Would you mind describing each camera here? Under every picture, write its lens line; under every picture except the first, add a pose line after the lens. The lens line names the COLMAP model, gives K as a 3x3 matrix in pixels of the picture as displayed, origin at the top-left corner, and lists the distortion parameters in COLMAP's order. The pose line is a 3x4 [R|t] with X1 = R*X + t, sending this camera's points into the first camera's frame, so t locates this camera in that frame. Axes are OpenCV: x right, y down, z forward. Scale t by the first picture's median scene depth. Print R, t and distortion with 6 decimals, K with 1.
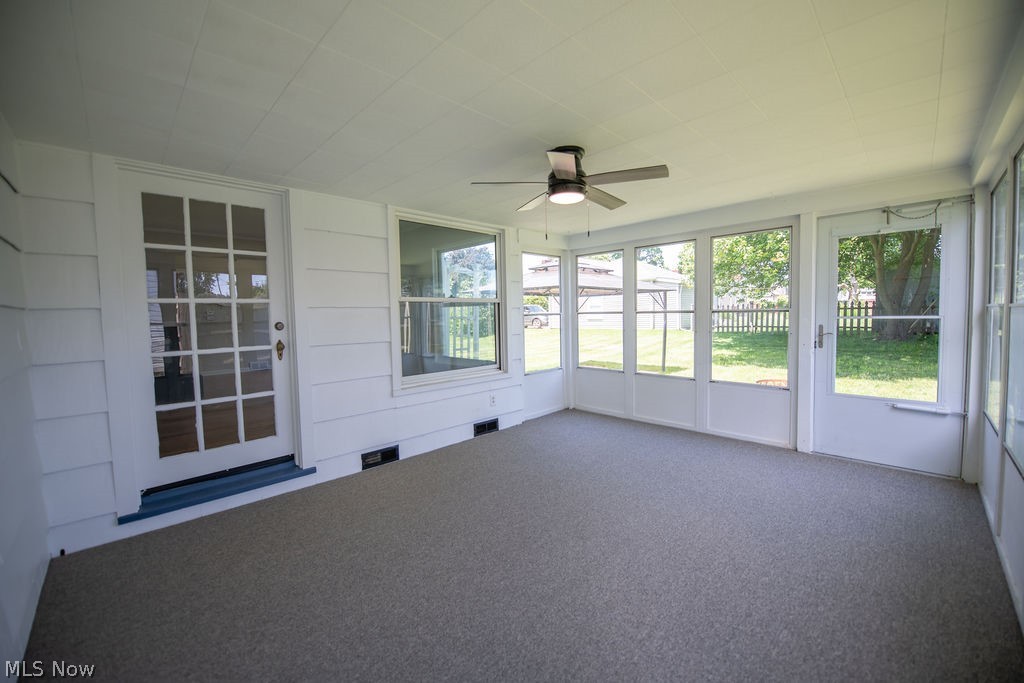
lens RADIAL K [[406.7, 0, 514.7], [0, 406.7, 336.3], [0, 0, 1]] dist [-0.013315, -0.002902]
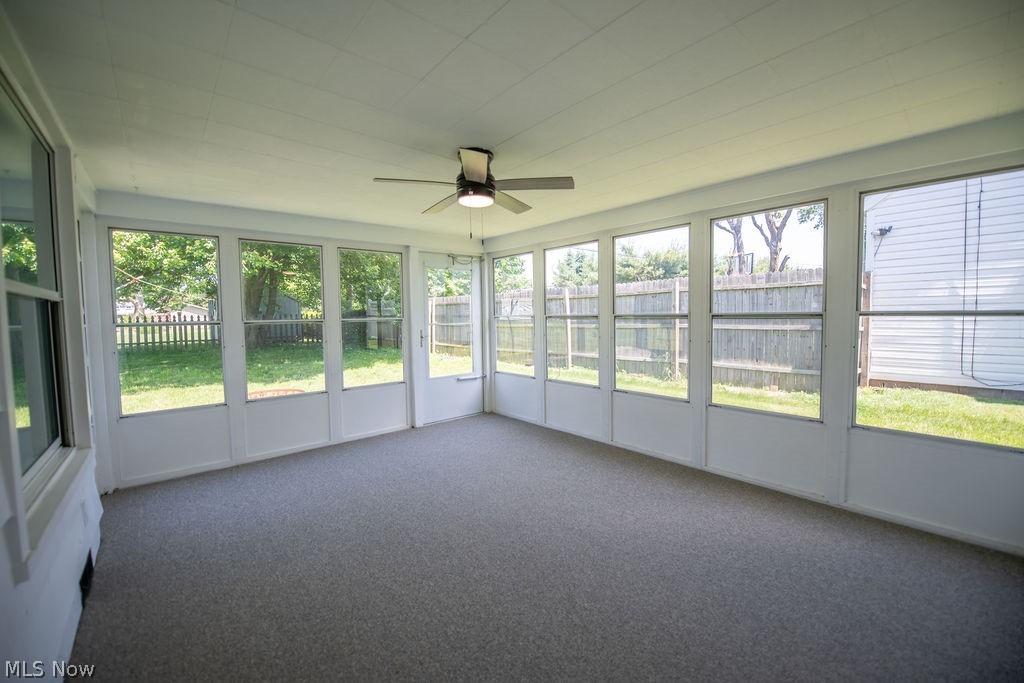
lens RADIAL K [[406.7, 0, 514.7], [0, 406.7, 336.3], [0, 0, 1]] dist [-0.013315, -0.002902]
pose [[0.063771, -0.034493, 0.997368, -0.655310], [0.072251, 0.996939, 0.029858, -0.028521], [-0.995346, 0.070157, 0.066068, 0.662095]]
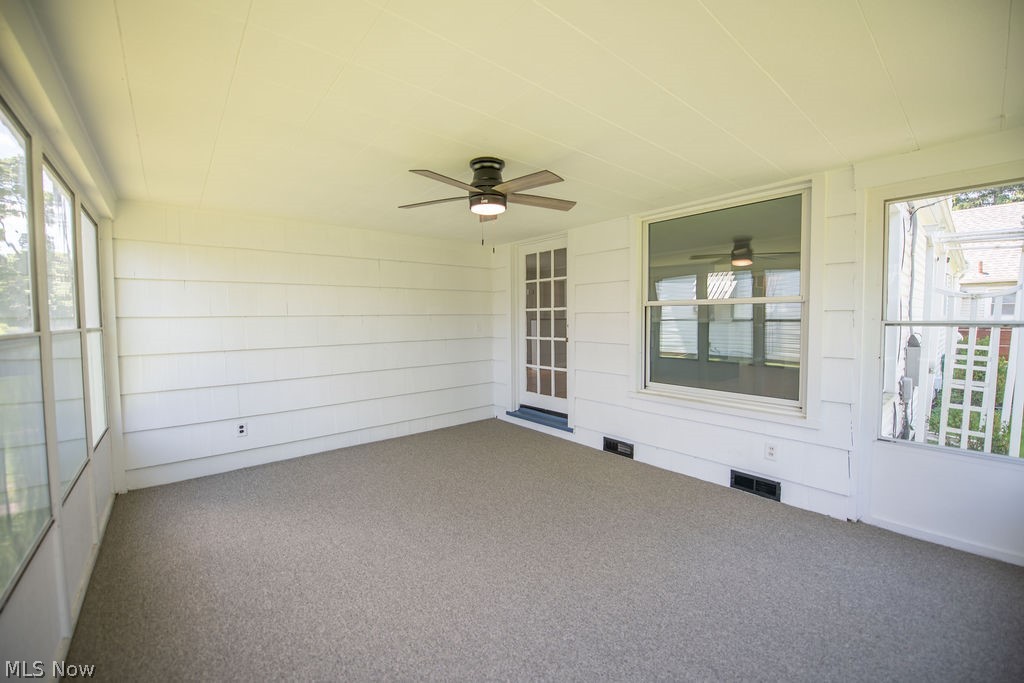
lens RADIAL K [[406.7, 0, 514.7], [0, 406.7, 336.3], [0, 0, 1]] dist [-0.013315, -0.002902]
pose [[-0.080895, 0.064820, -0.994613, 0.874624], [-0.044307, 0.996663, 0.068557, -0.077149], [0.995737, 0.049614, -0.077753, 0.891392]]
